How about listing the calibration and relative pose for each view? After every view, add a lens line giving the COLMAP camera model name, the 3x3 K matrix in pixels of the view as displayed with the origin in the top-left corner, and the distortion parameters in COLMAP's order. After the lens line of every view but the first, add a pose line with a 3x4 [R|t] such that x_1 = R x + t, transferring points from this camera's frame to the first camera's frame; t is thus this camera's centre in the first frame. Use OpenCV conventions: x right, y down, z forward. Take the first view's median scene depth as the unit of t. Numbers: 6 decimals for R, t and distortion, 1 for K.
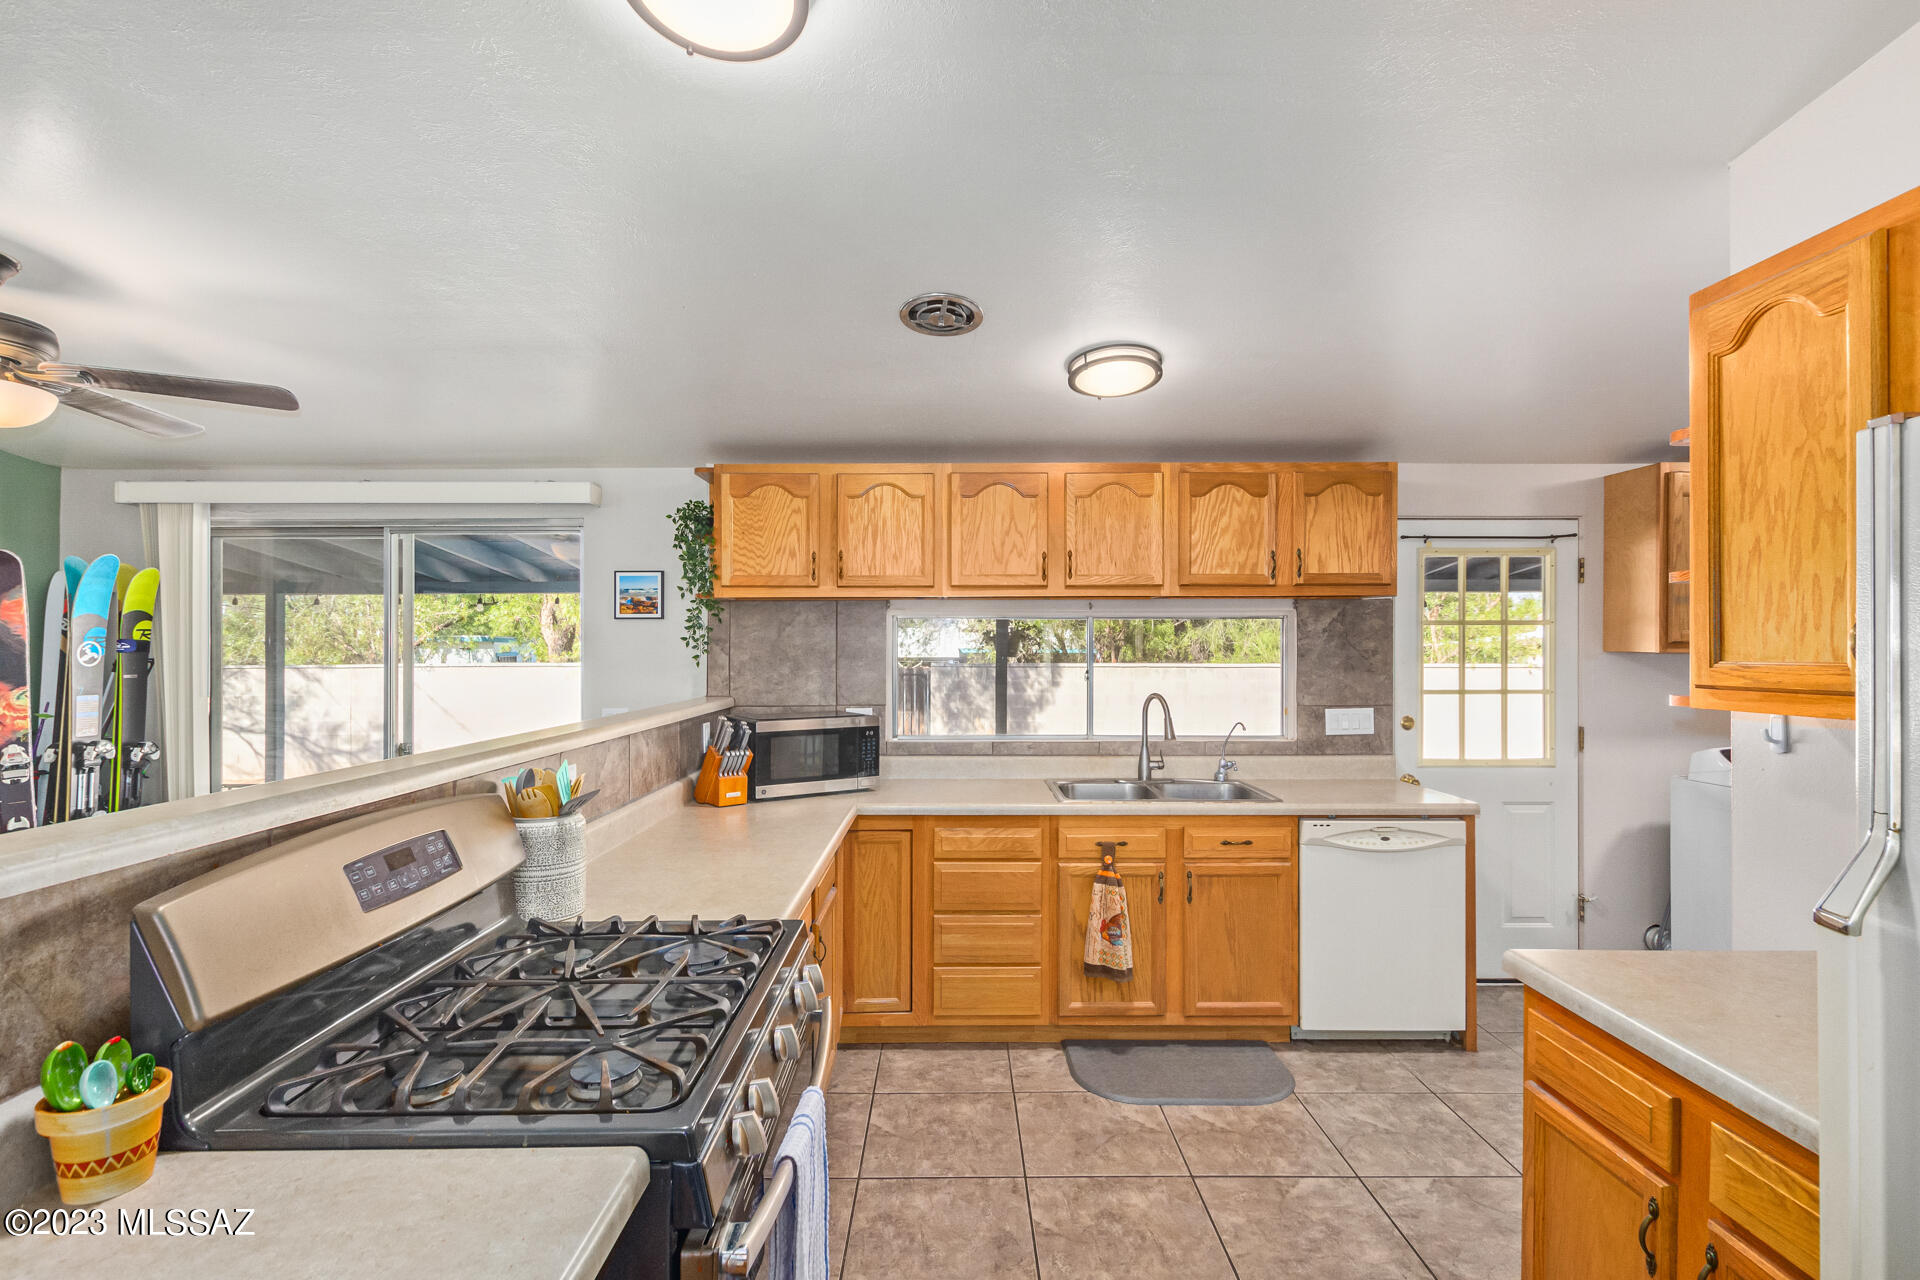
lens RADIAL K [[880.8, 0, 957.4], [0, 880.8, 657.7], [0, 0, 1]] dist [-0.001174, -0.000144]
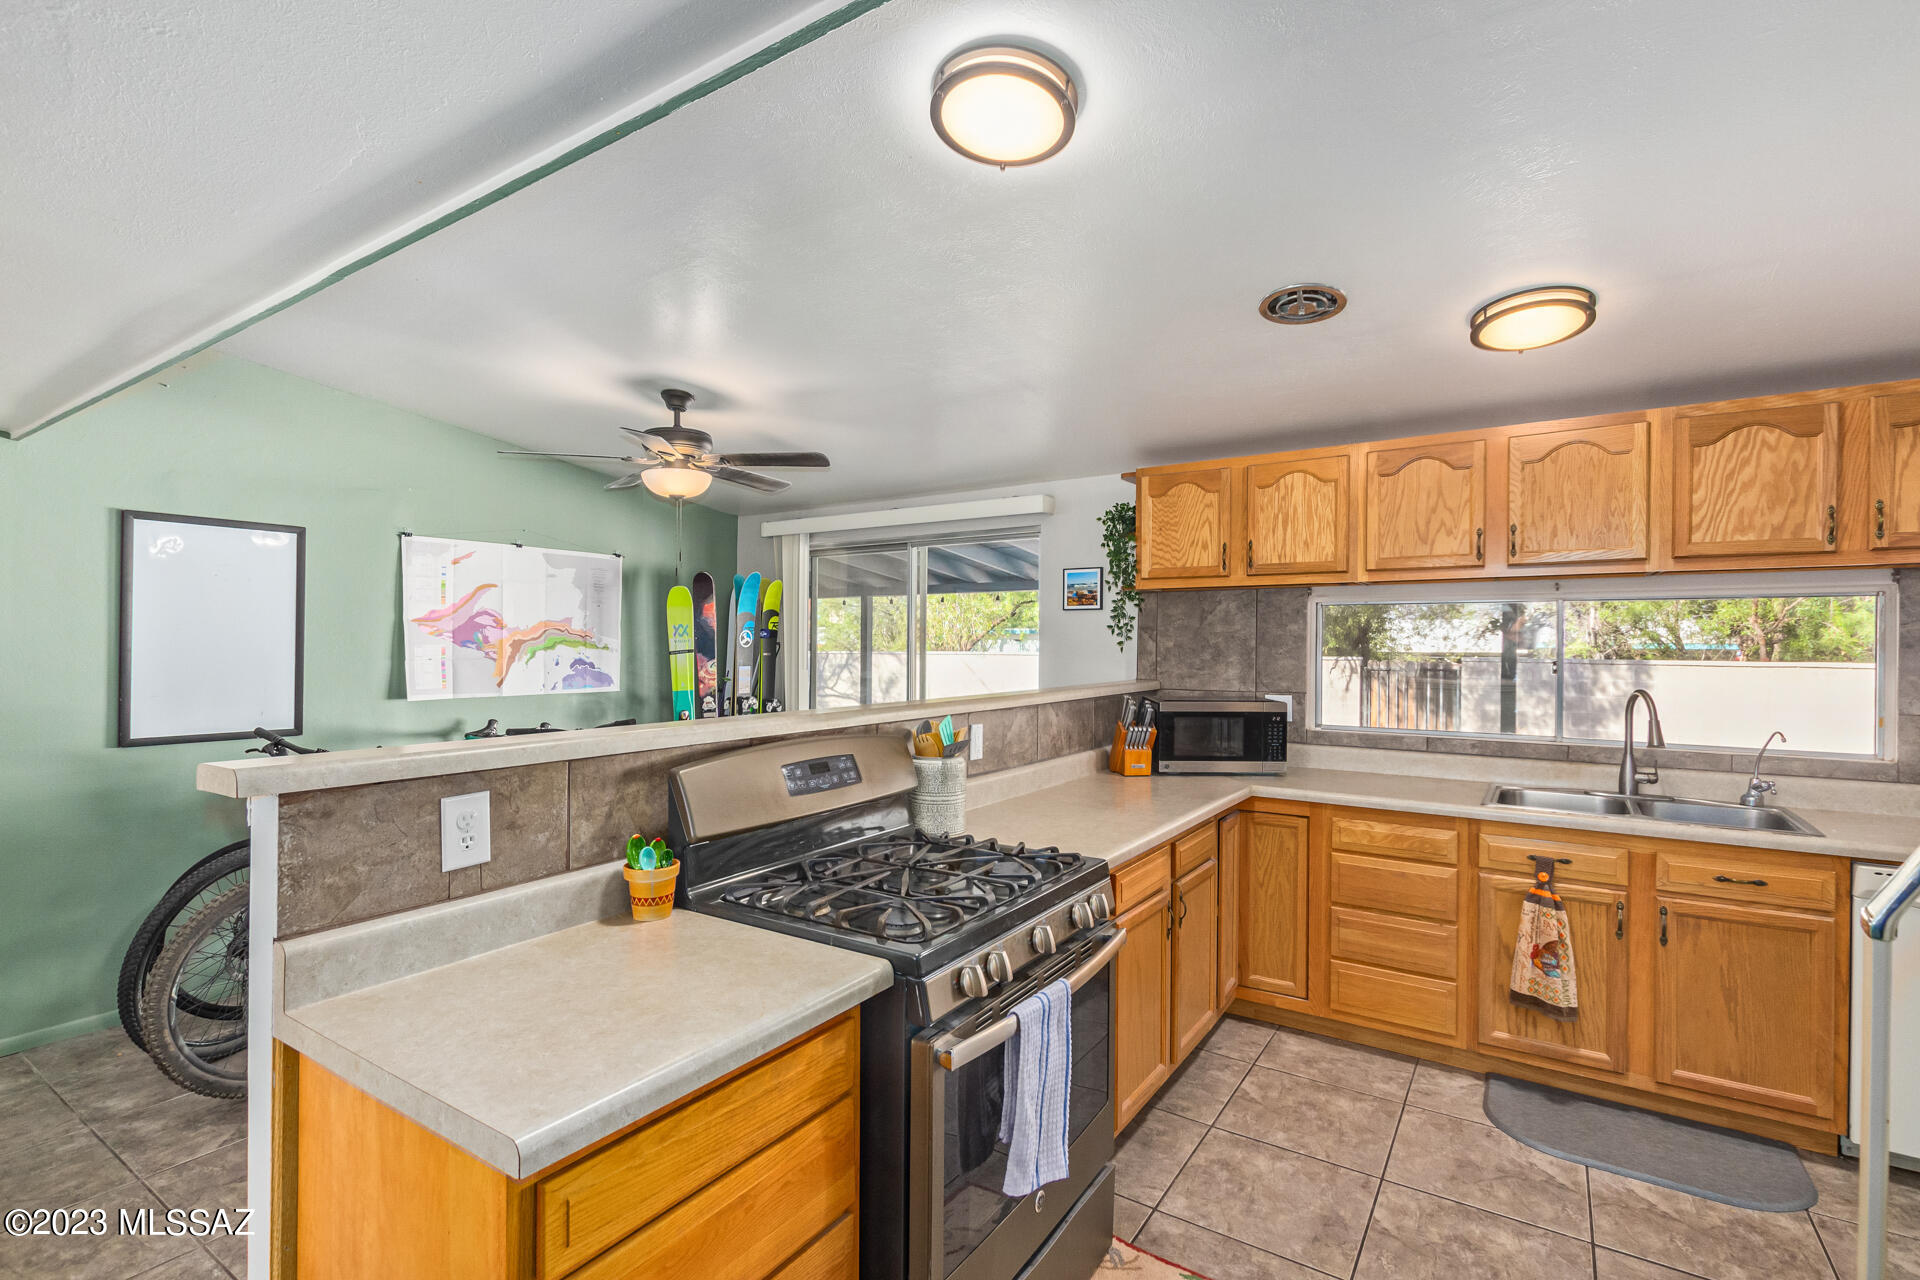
lens RADIAL K [[880.8, 0, 953.9], [0, 880.8, 652.0], [0, 0, 1]] dist [-0.001174, -0.000144]
pose [[0.825246, 0.010974, -0.564666, 0.164271], [-0.010856, 0.999935, 0.003568, 0.009162], [0.564668, 0.003186, 0.825312, -0.046569]]
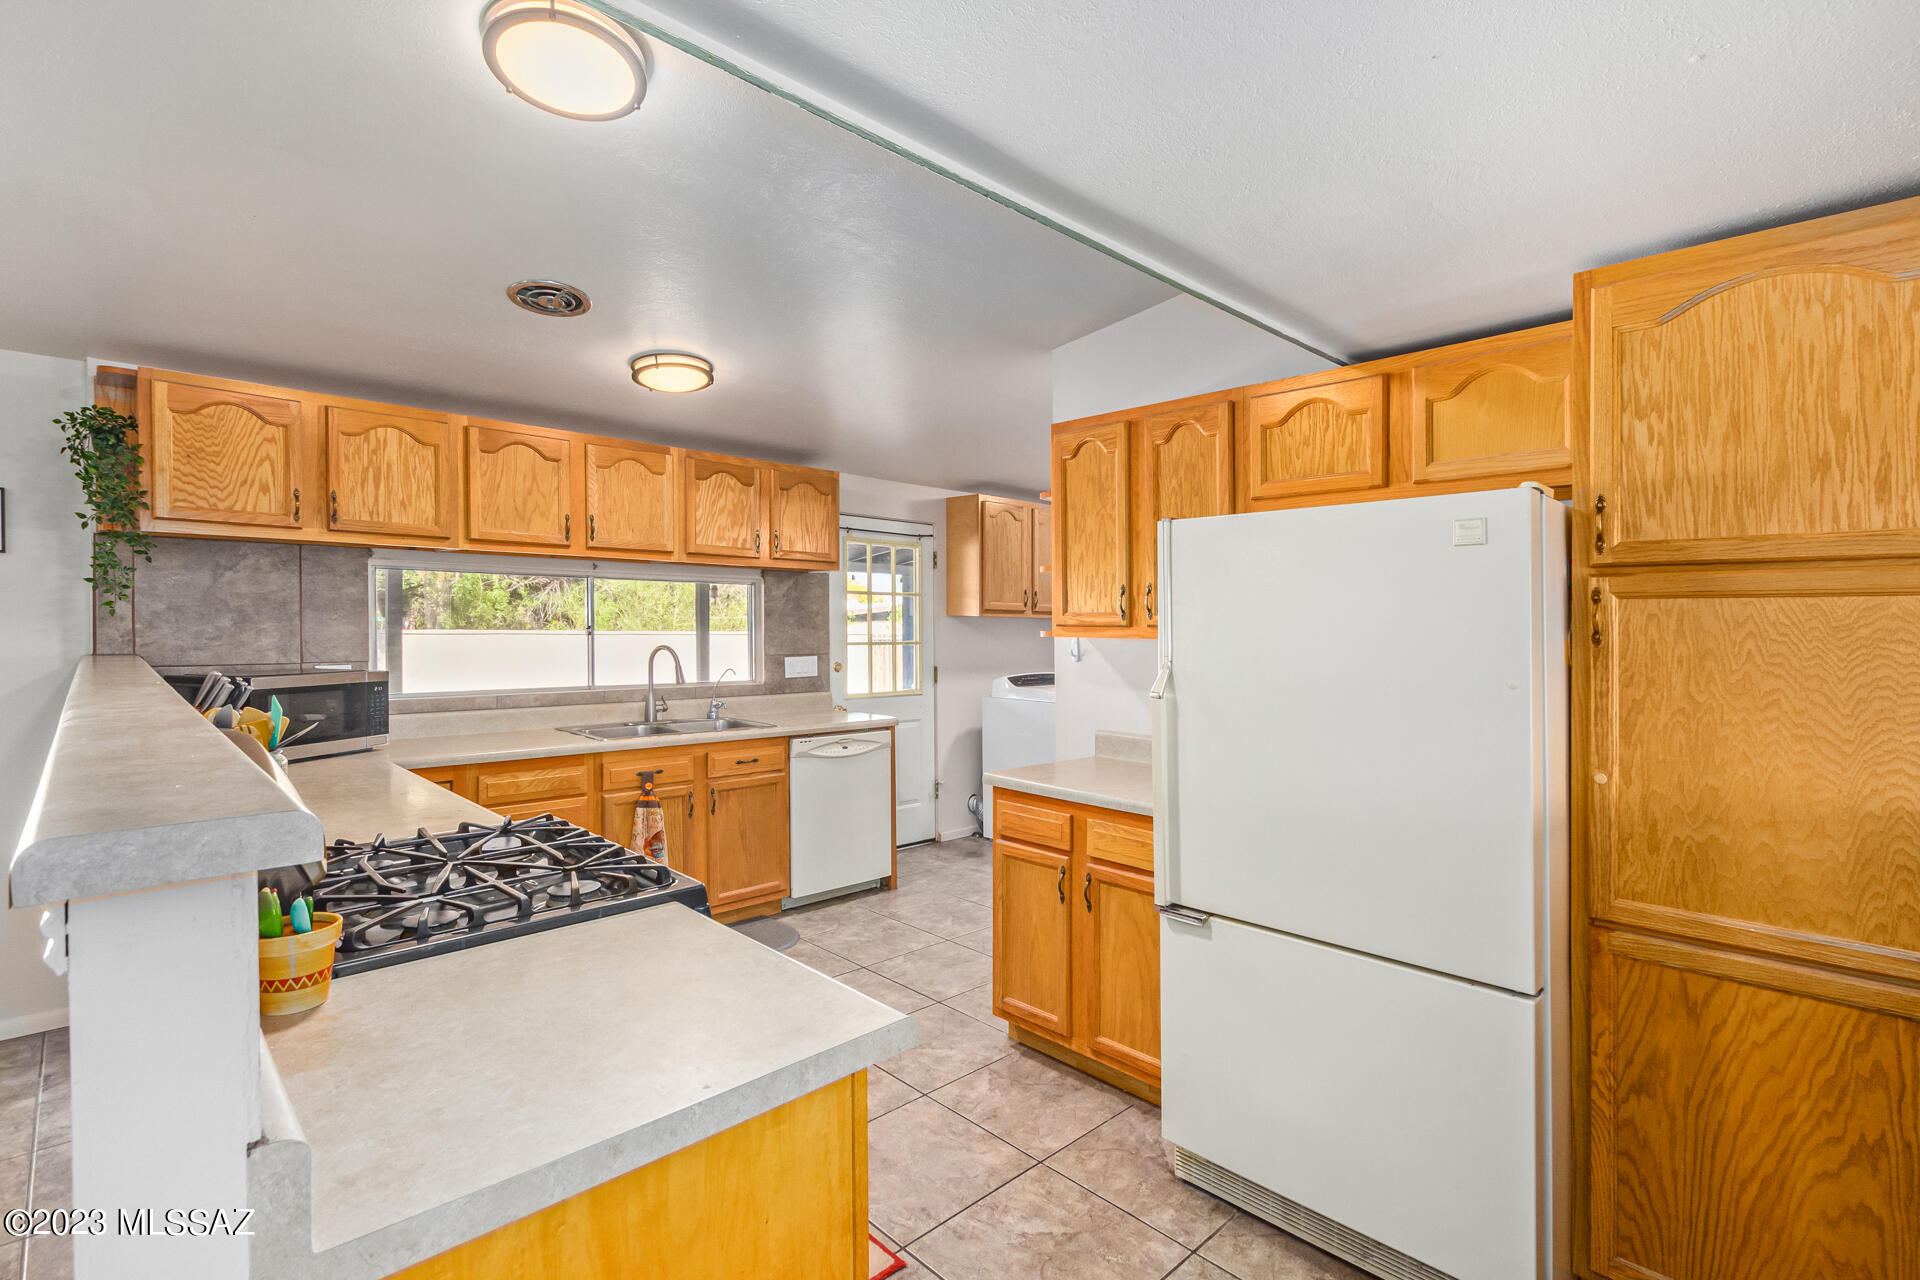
lens RADIAL K [[880.8, 0, 998.2], [0, 880.8, 621.4], [0, 0, 1]] dist [-0.001174, -0.000144]
pose [[0.712172, 0.011470, 0.701912, -0.280474], [-0.005383, 0.999926, -0.010878, 0.019913], [-0.701985, 0.003969, 0.712181, -0.136054]]
